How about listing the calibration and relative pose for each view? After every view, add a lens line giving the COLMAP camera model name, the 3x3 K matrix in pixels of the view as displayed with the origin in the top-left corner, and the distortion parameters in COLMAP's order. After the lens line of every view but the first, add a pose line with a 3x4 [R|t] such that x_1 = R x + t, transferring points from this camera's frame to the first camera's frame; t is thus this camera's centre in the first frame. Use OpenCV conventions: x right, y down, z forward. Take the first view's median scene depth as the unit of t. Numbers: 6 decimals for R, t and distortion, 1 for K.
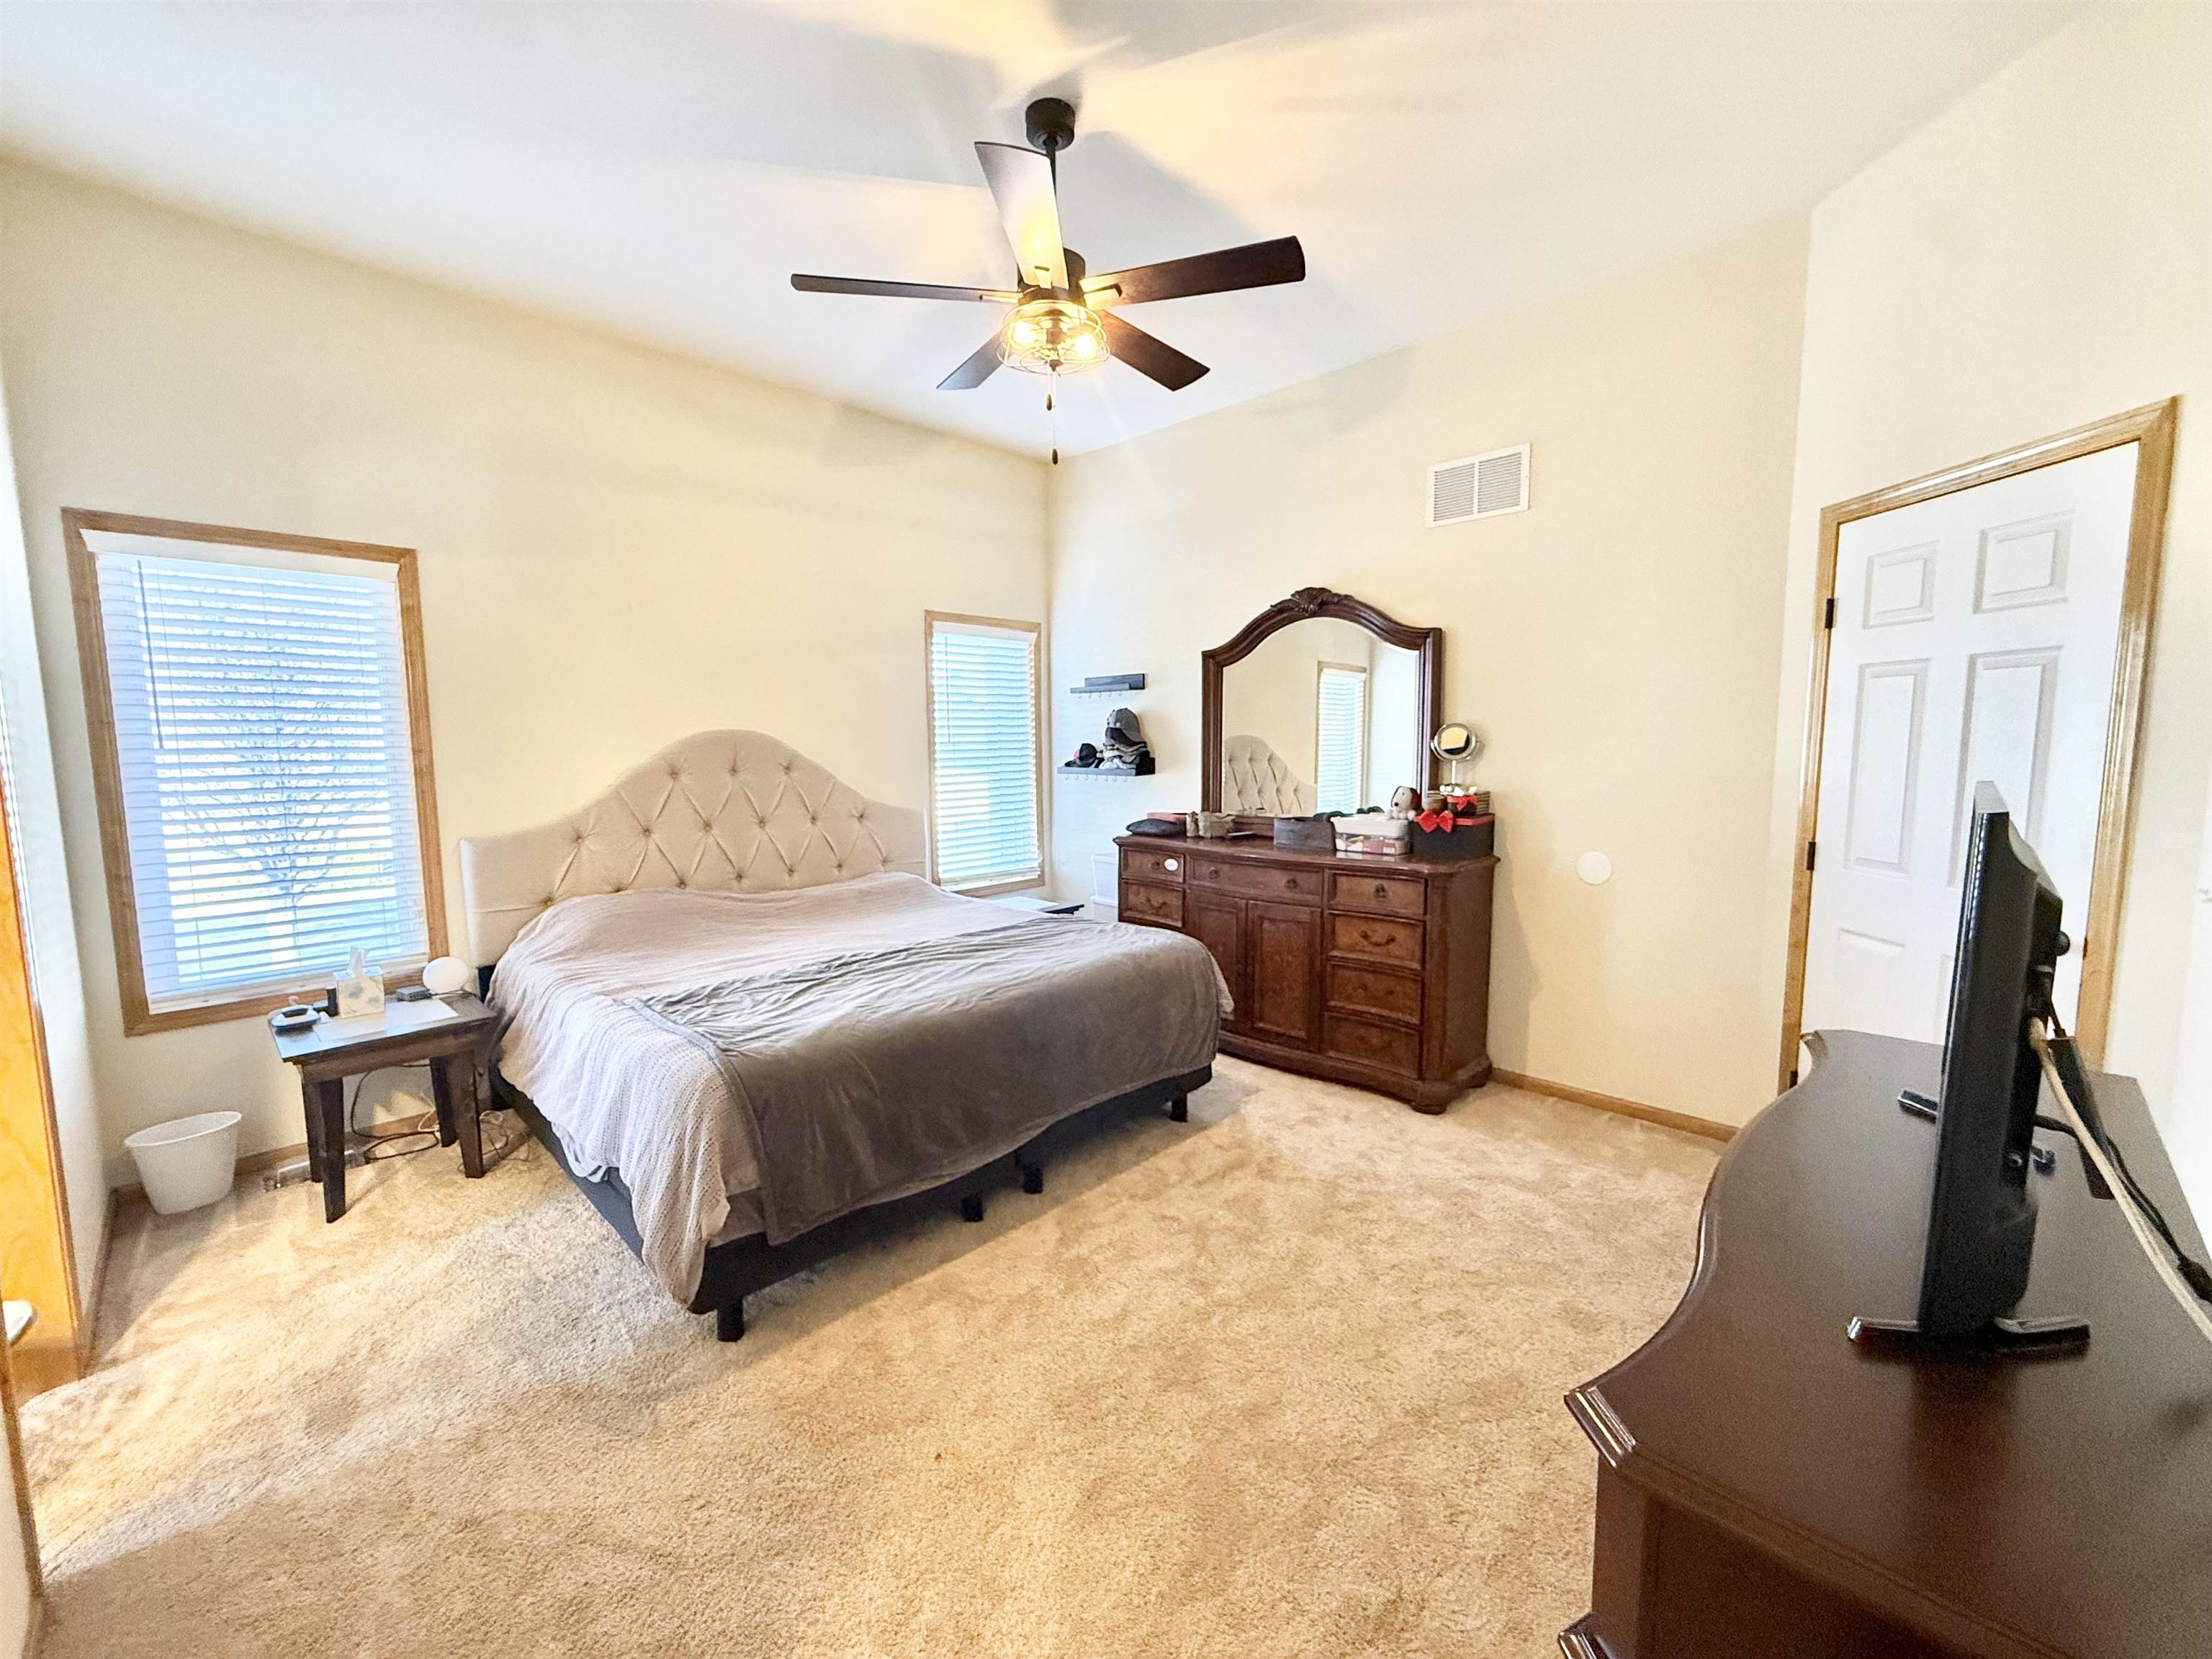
lens RADIAL K [[880.2, 0, 1098.5], [0, 880.2, 832.3], [0, 0, 1]] dist [-0.001599, 0.000367]
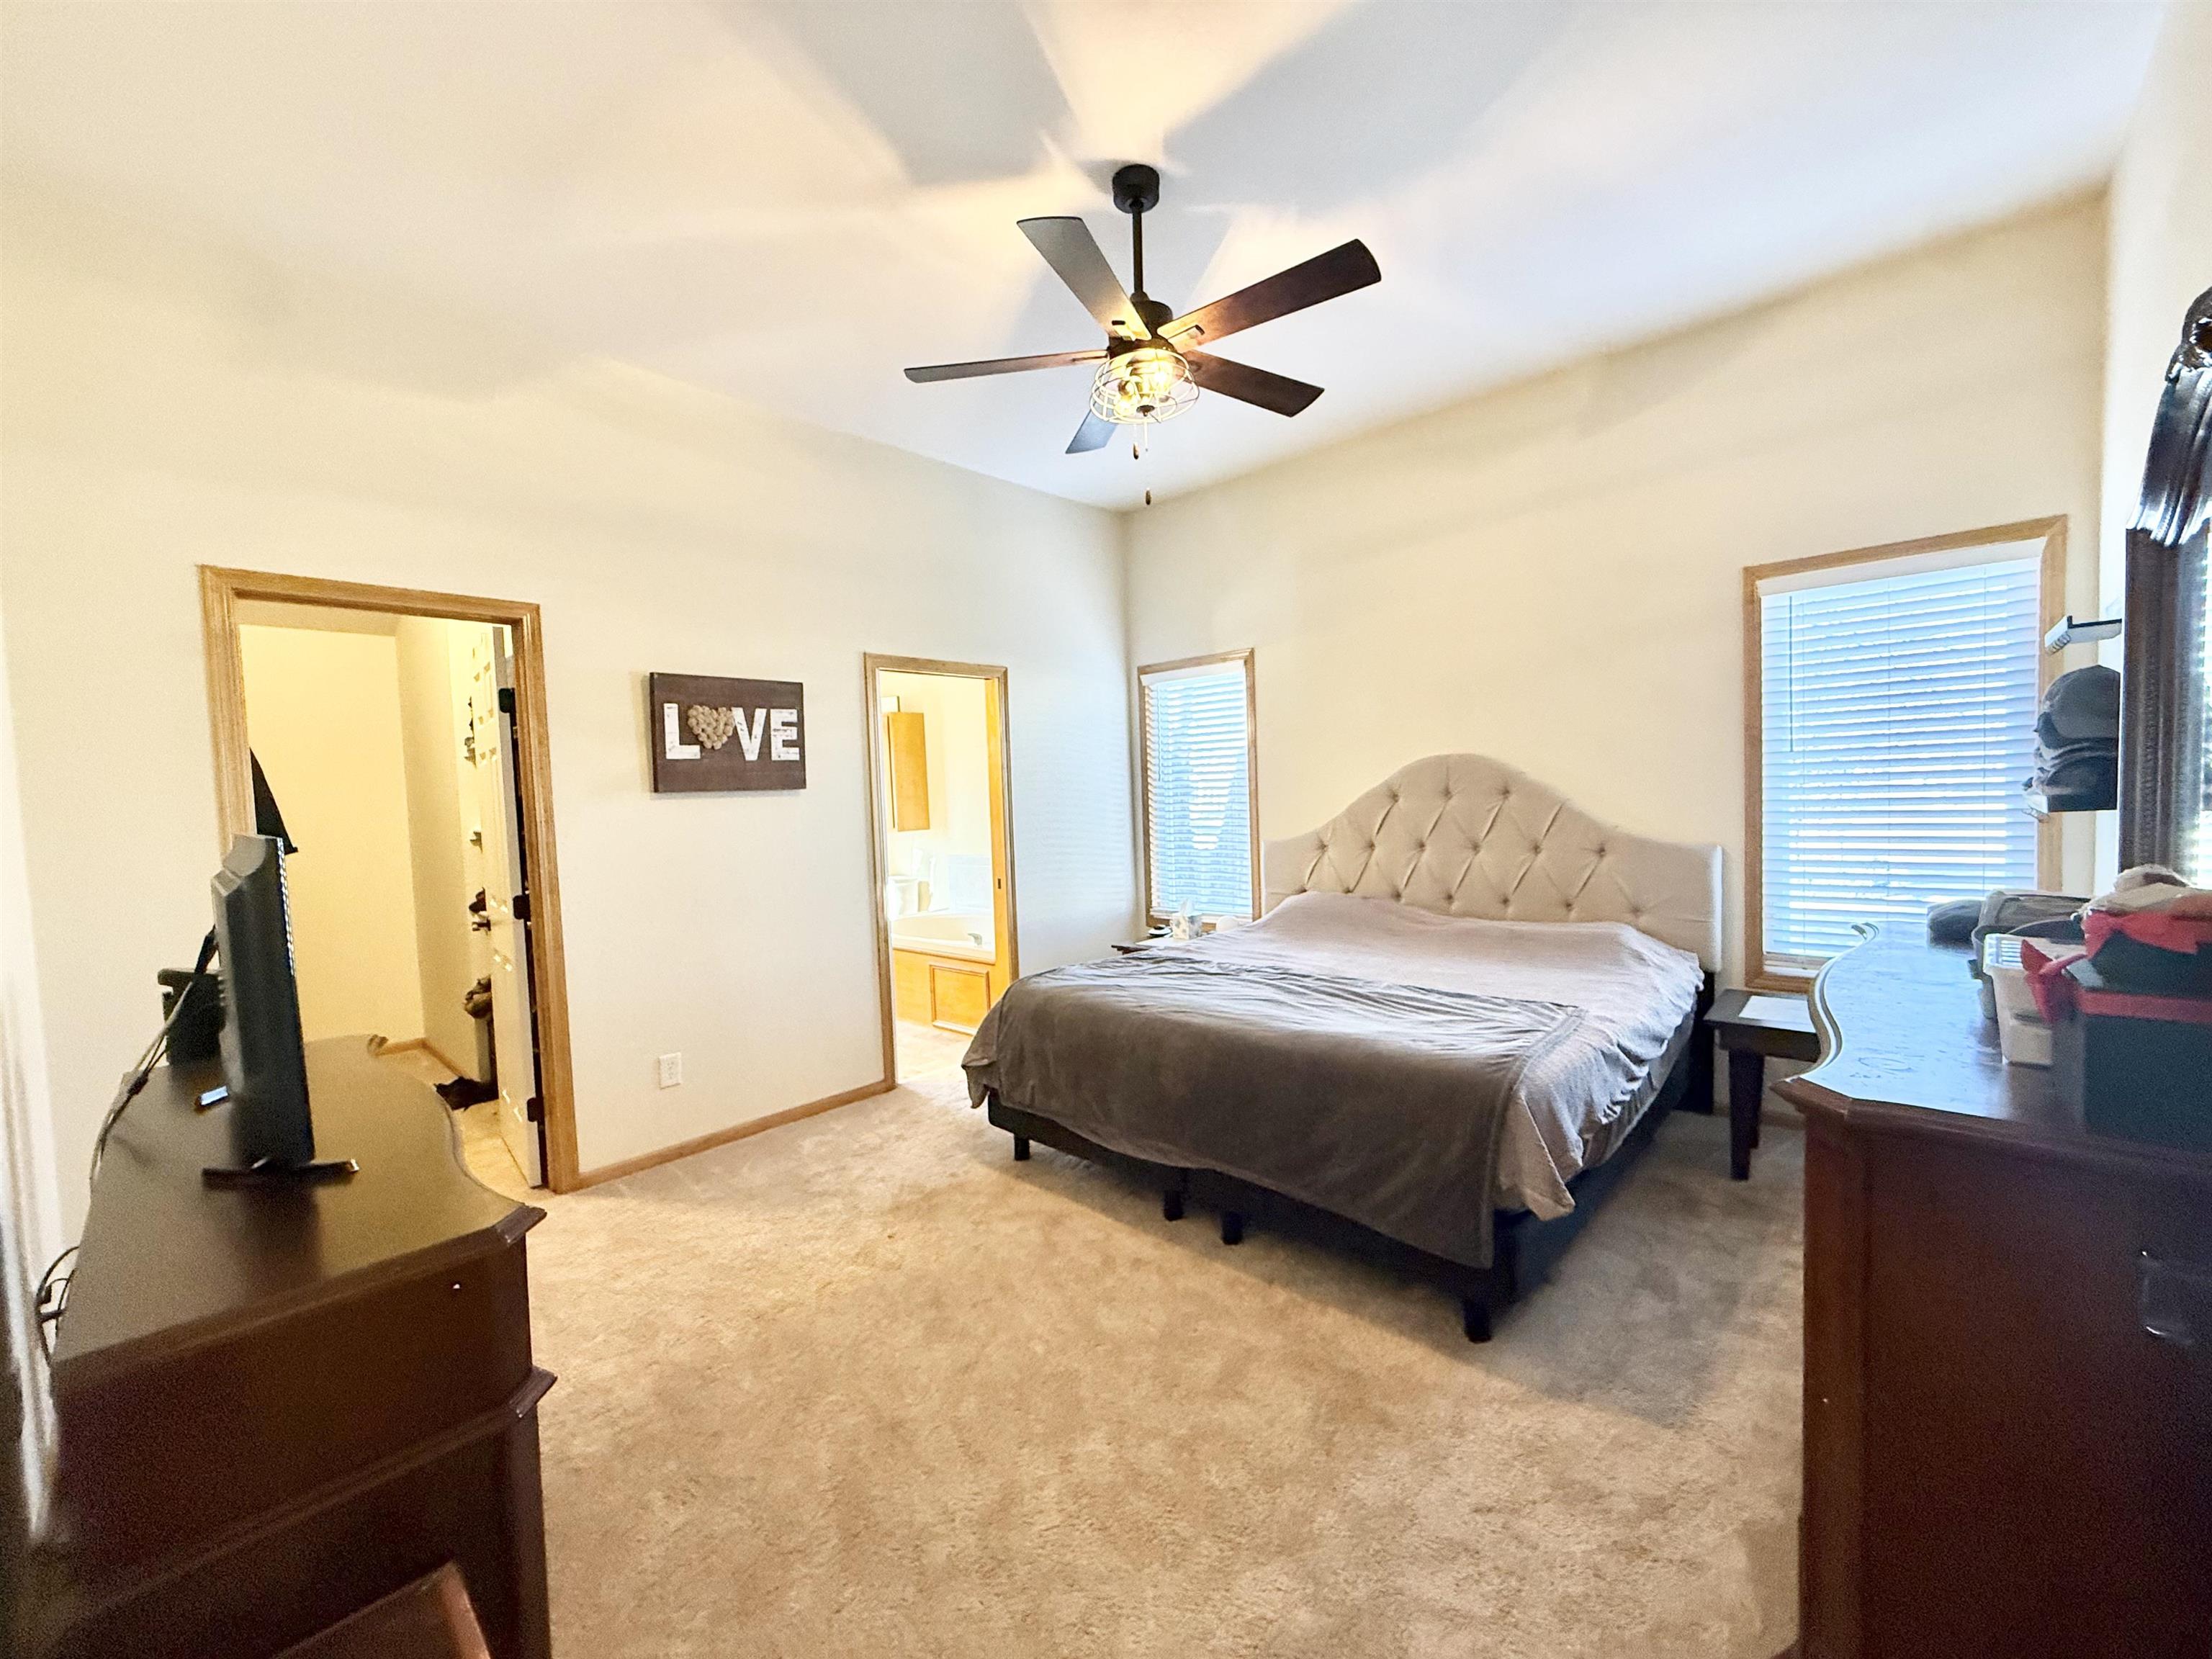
lens RADIAL K [[898.9, 0, 1106.8], [0, 898.9, 838.0], [0, 0, 1]] dist [-0.001381, 0.000008]
pose [[0.019923, 0.059468, -0.998031, 0.792143], [-0.065642, 0.996153, 0.058046, -0.069084], [0.997644, 0.064356, 0.023750, 0.738174]]
